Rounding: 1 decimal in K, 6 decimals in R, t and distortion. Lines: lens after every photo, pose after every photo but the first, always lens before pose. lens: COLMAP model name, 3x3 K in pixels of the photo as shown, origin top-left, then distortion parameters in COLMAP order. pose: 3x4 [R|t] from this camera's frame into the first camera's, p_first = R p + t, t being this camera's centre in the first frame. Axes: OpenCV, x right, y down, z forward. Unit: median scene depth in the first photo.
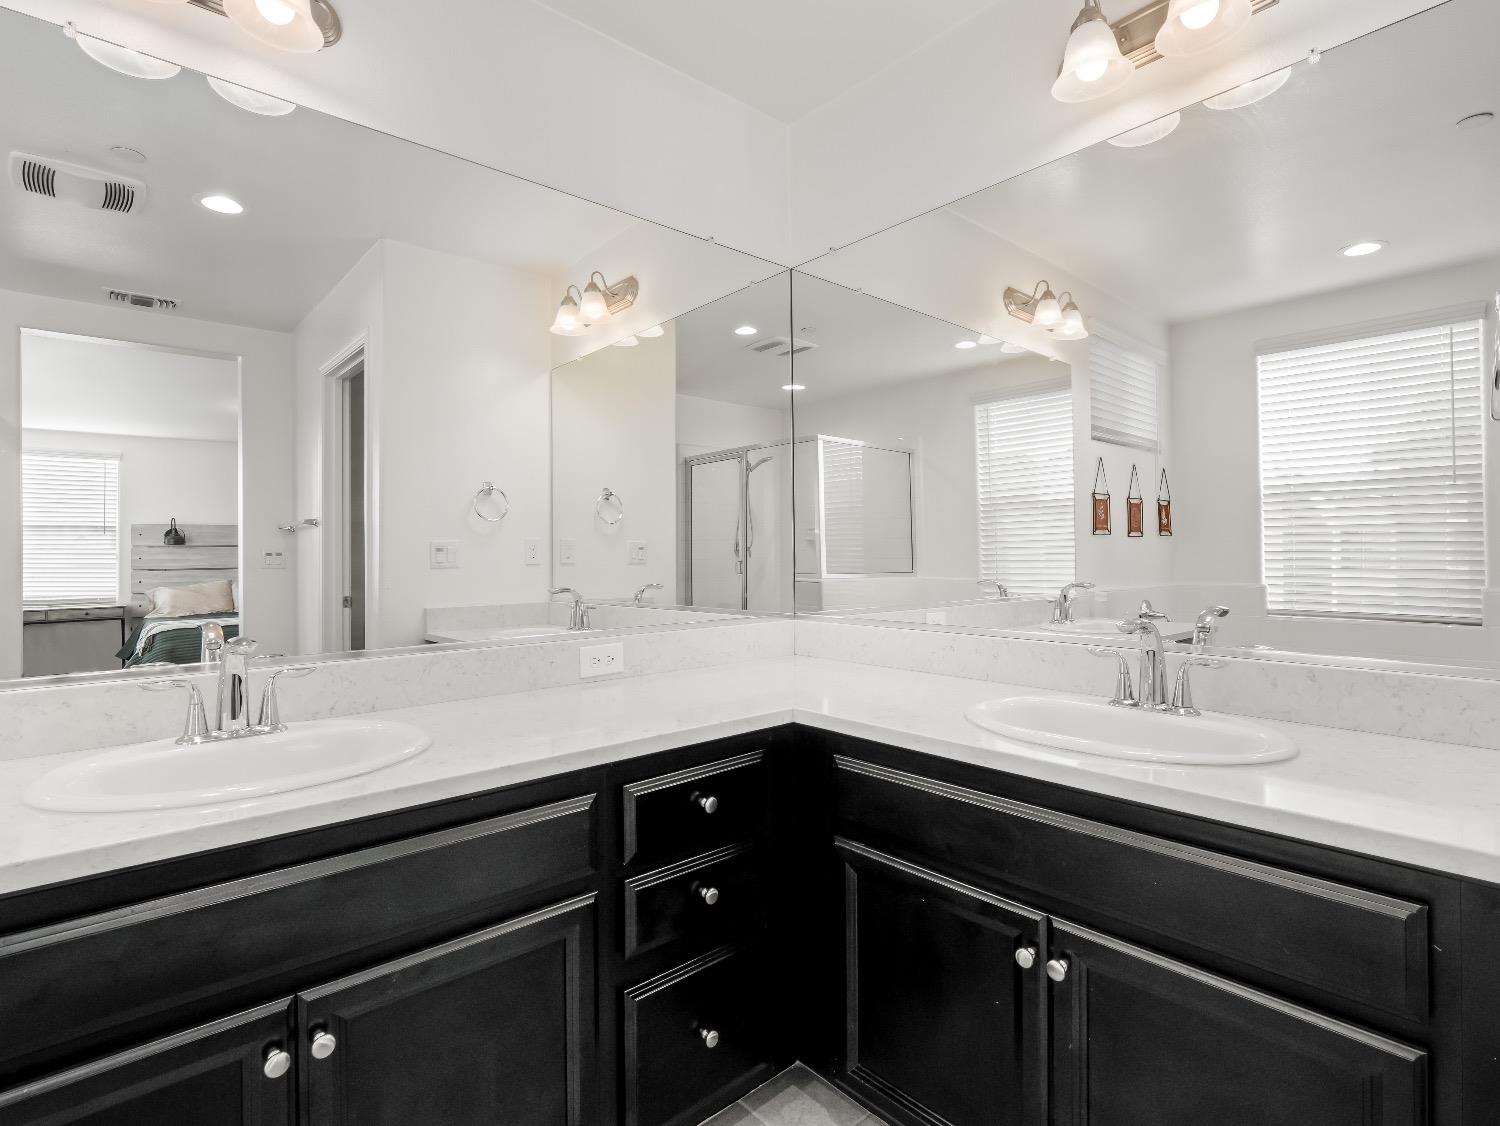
lens RADIAL K [[749.7, 0, 745.9], [0, 749.7, 552.5], [0, 0, 1]] dist [-0.009077, -0.003375]
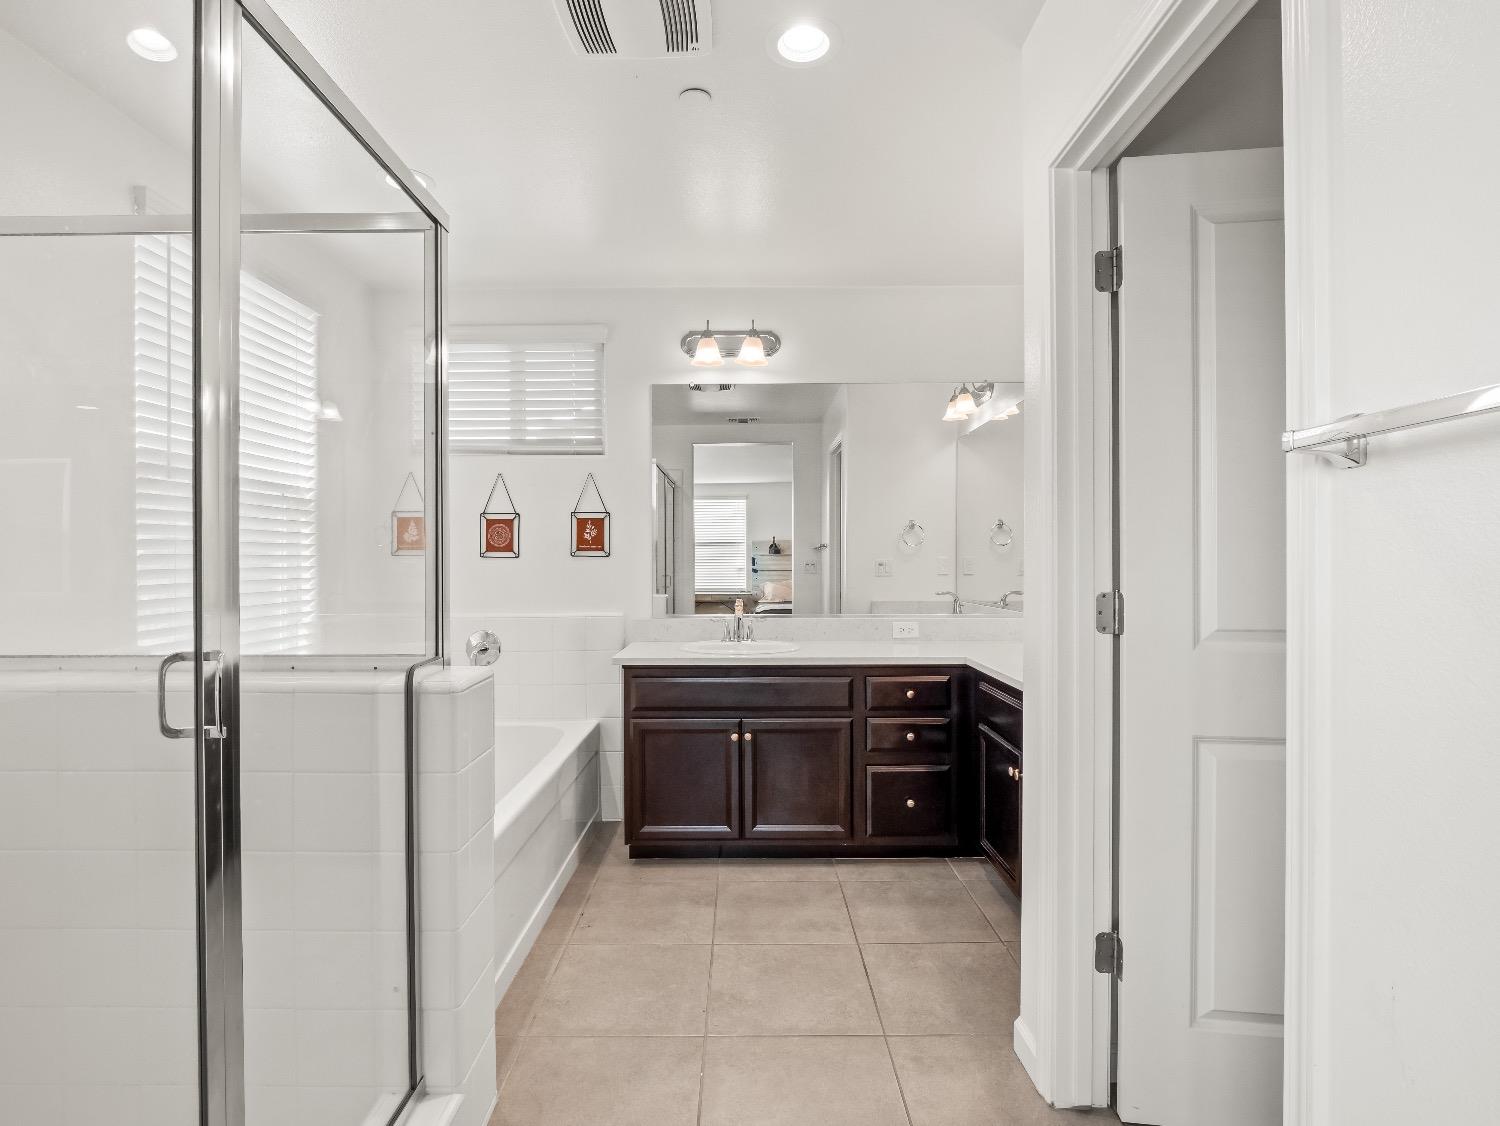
lens RADIAL K [[749.7, 0, 747.4], [0, 749.7, 562.3], [0, 0, 1]] dist [-0.009077, -0.003375]
pose [[0.751883, 0.006133, -0.659269, 0.411569], [0.002502, 0.999923, 0.012154, -0.027722], [0.659292, -0.010788, 0.751809, -0.372045]]
